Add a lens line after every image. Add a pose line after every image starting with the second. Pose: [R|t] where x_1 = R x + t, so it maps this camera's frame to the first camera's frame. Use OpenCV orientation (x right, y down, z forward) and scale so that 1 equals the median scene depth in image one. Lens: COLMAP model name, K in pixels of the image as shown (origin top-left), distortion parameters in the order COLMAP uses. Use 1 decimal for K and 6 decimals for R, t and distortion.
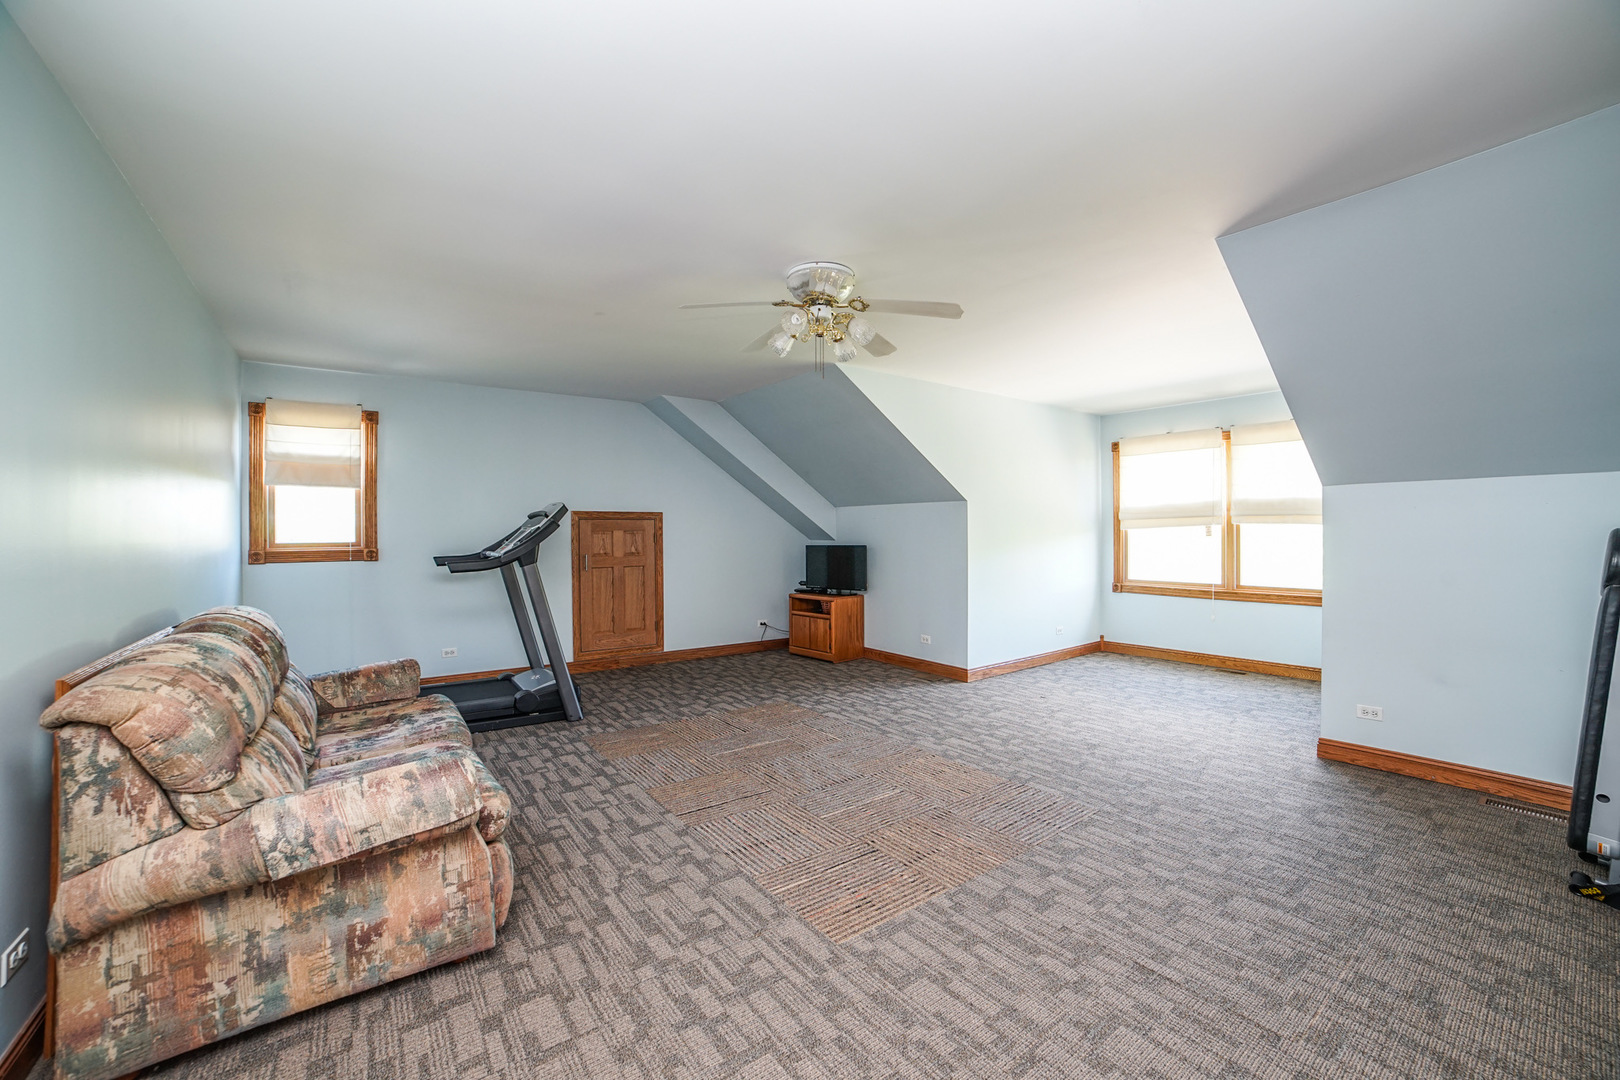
lens RADIAL K [[655.2, 0, 829.8], [0, 655.2, 529.7], [0, 0, 1]] dist [-0.102043, 0.033218]
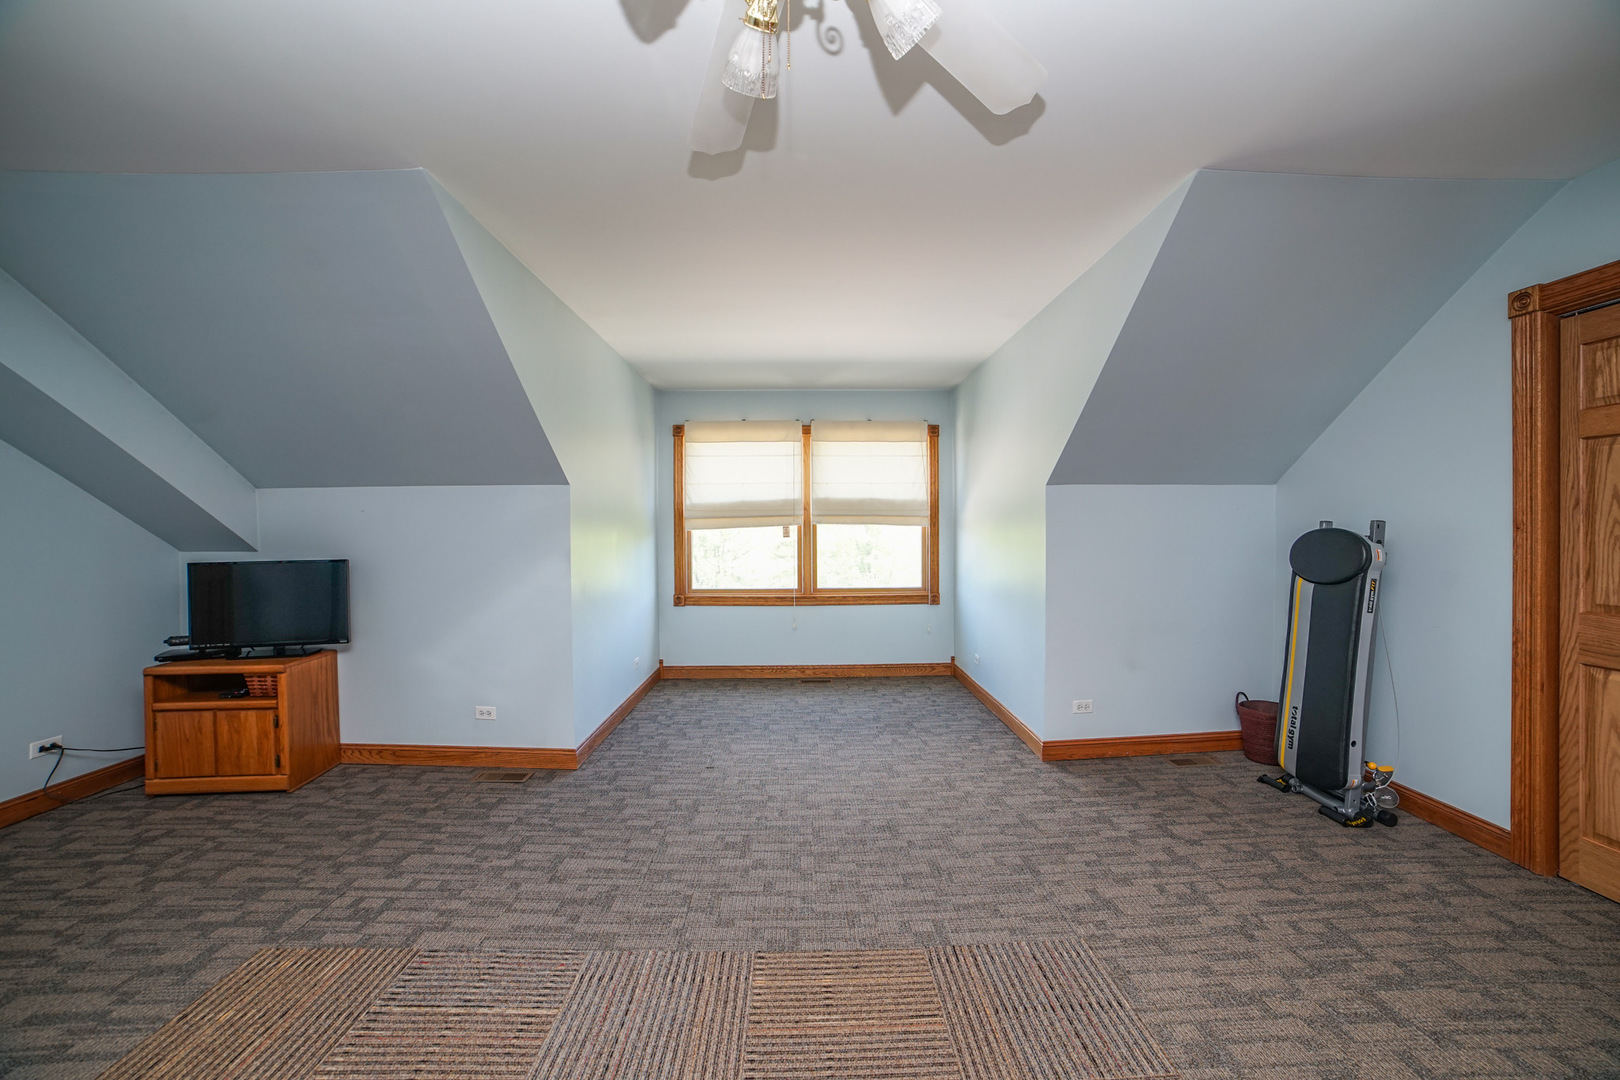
lens RADIAL K [[655.2, 0, 829.8], [0, 655.2, 529.7], [0, 0, 1]] dist [-0.102043, 0.033218]
pose [[0.592984, 0.000490, 0.805214, -0.126423], [0.002142, 0.999995, -0.002185, 0.001381], [-0.805211, 0.003021, 0.592981, 0.374831]]
